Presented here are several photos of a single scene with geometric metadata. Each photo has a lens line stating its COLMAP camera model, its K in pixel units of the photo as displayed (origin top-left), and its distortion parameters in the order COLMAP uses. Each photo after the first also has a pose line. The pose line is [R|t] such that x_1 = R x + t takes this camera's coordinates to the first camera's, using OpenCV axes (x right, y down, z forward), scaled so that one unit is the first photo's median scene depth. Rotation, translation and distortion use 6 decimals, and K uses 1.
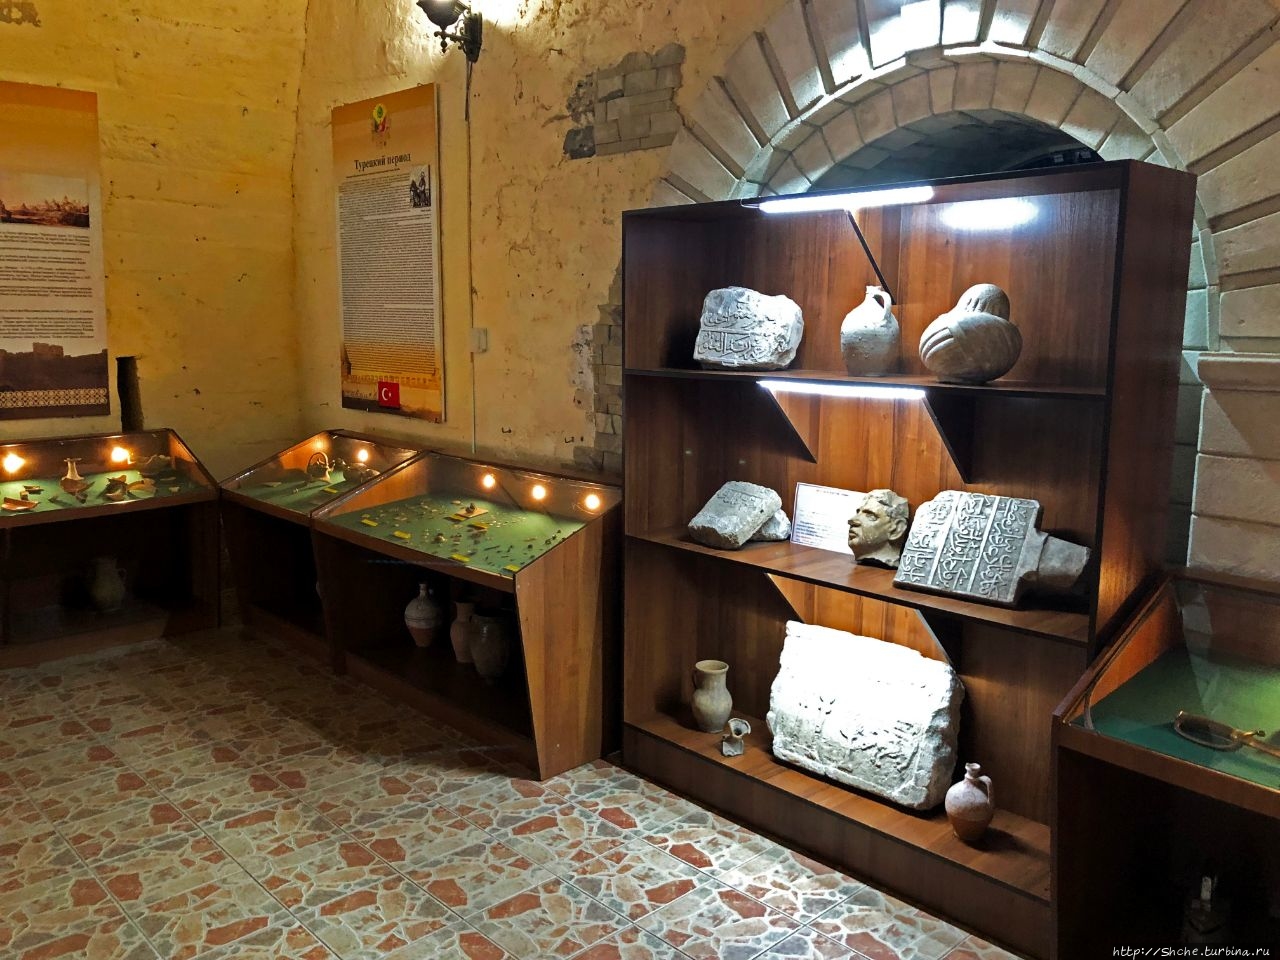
lens RADIAL K [[1069.2, 0, 640.0], [0, 1069.2, 480.0], [0, 0, 1]] dist [0.002671, 0.012159]
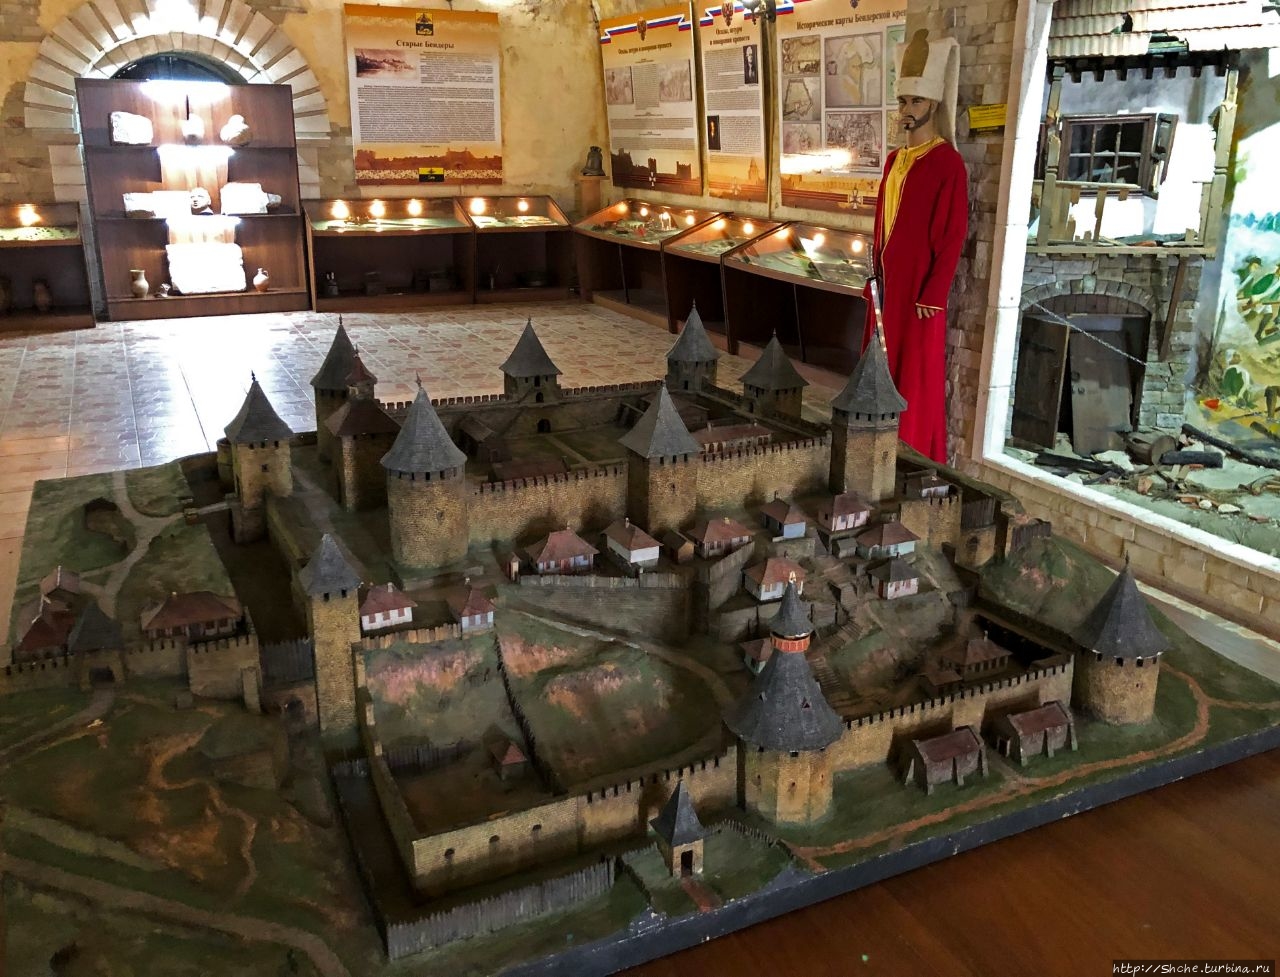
lens RADIAL K [[1106.9, 0, 640.0], [0, 1106.9, 488.5], [0, 0, 1]] dist [0.005318, 0.014997]
pose [[0.303367, -0.292873, 0.906749, -2.364228], [0.137466, 0.955091, 0.262495, 0.162315], [-0.942906, 0.045015, 0.330003, -1.072314]]
